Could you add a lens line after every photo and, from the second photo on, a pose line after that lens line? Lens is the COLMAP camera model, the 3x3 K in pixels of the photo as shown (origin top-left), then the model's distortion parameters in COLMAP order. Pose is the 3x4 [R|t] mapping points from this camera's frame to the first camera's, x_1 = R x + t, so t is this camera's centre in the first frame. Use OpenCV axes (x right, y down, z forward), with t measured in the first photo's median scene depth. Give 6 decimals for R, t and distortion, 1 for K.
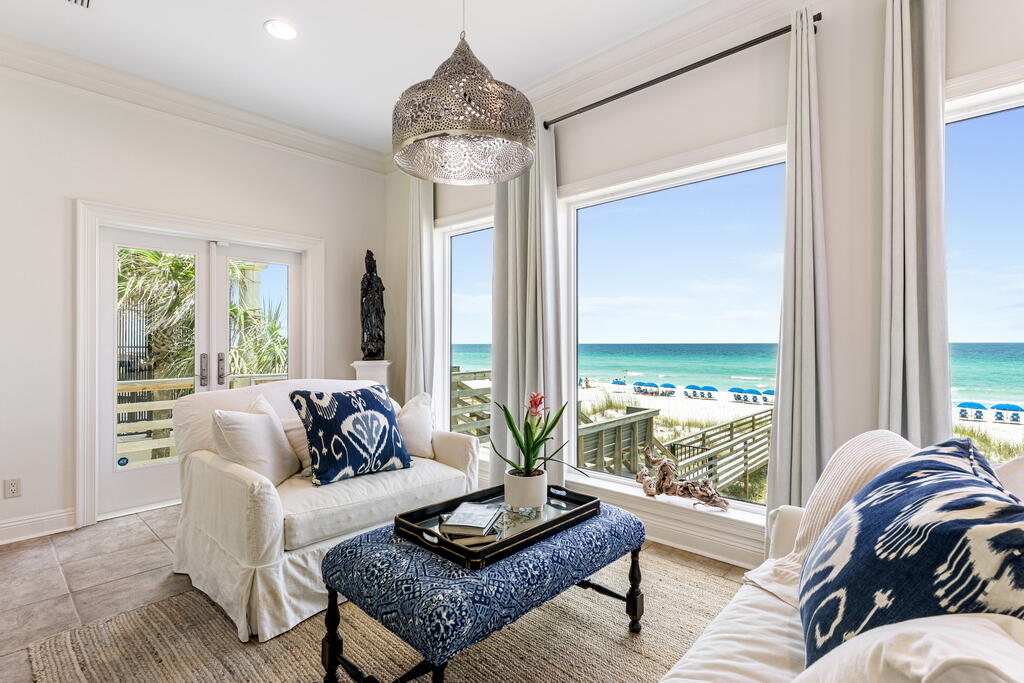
lens RADIAL K [[493.2, 0, 487.8], [0, 493.2, 339.0], [0, 0, 1]] dist [-0.001236, 0.001448]
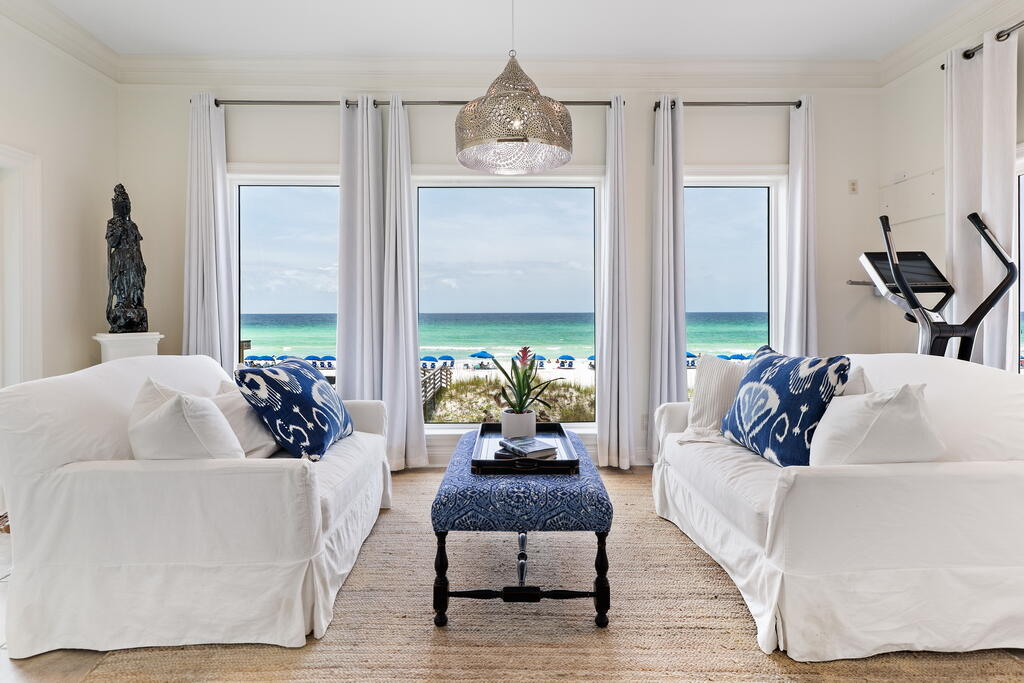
lens RADIAL K [[493.2, 0, 511.5], [0, 493.2, 326.8], [0, 0, 1]] dist [-0.001236, 0.001448]
pose [[0.712030, -0.017991, 0.701918, -0.463847], [-0.005624, 0.999493, 0.031323, 0.010268], [-0.702126, -0.026251, 0.711568, 0.072641]]
